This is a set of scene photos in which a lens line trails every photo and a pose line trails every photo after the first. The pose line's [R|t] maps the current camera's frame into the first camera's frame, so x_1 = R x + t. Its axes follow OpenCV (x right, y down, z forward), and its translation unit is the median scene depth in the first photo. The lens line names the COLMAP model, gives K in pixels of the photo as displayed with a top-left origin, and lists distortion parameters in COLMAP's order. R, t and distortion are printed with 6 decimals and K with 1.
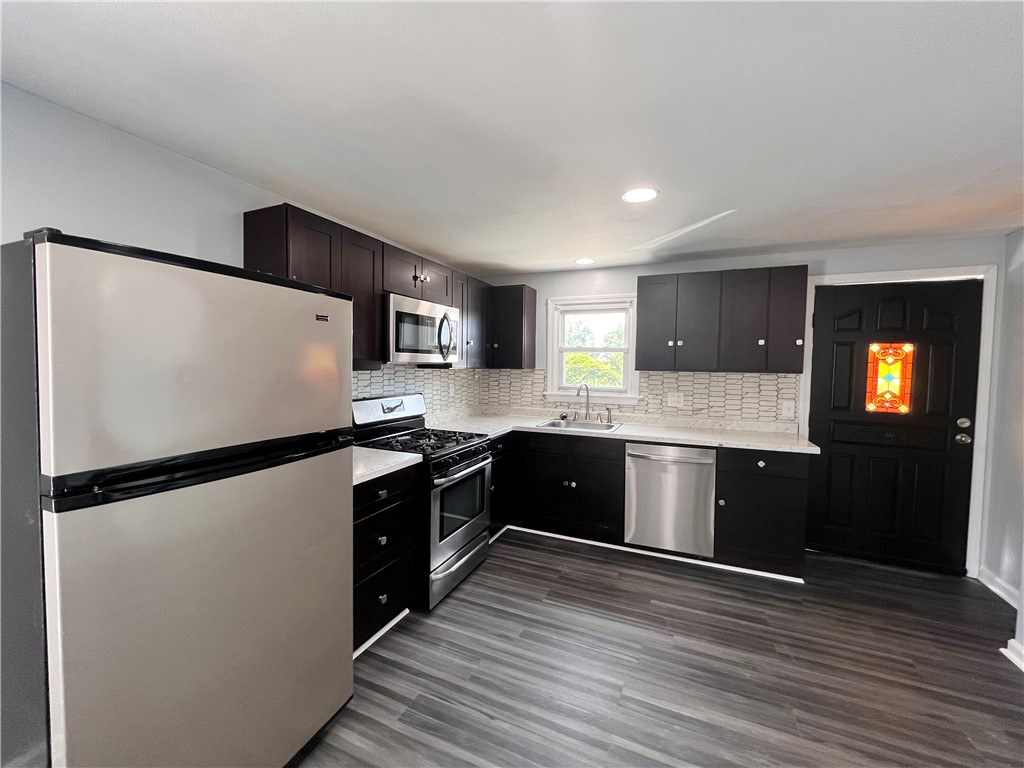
lens RADIAL K [[412.7, 0, 511.9], [0, 412.7, 387.6], [0, 0, 1]] dist [0.000289, -0.000161]
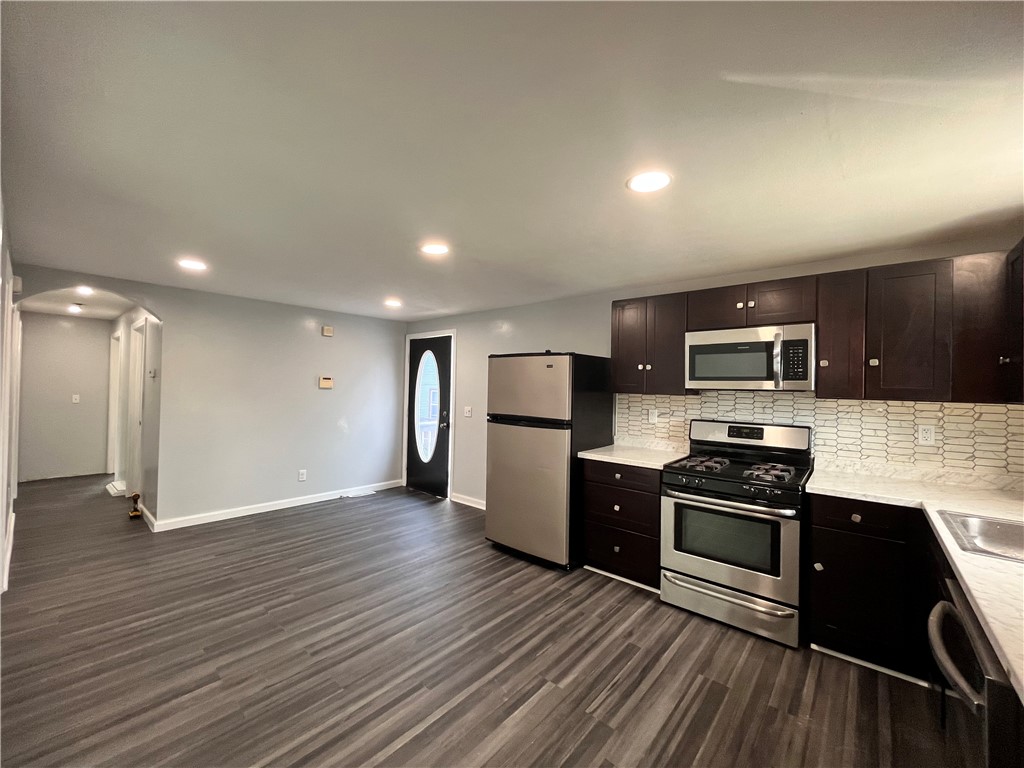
lens RADIAL K [[412.7, 0, 514.0], [0, 412.7, 381.2], [0, 0, 1]] dist [0.000289, -0.000161]
pose [[-0.284647, -0.037064, -0.957916, 1.032382], [-0.081585, 0.996564, -0.014316, -0.024358], [0.955154, 0.074077, -0.286693, 0.874668]]
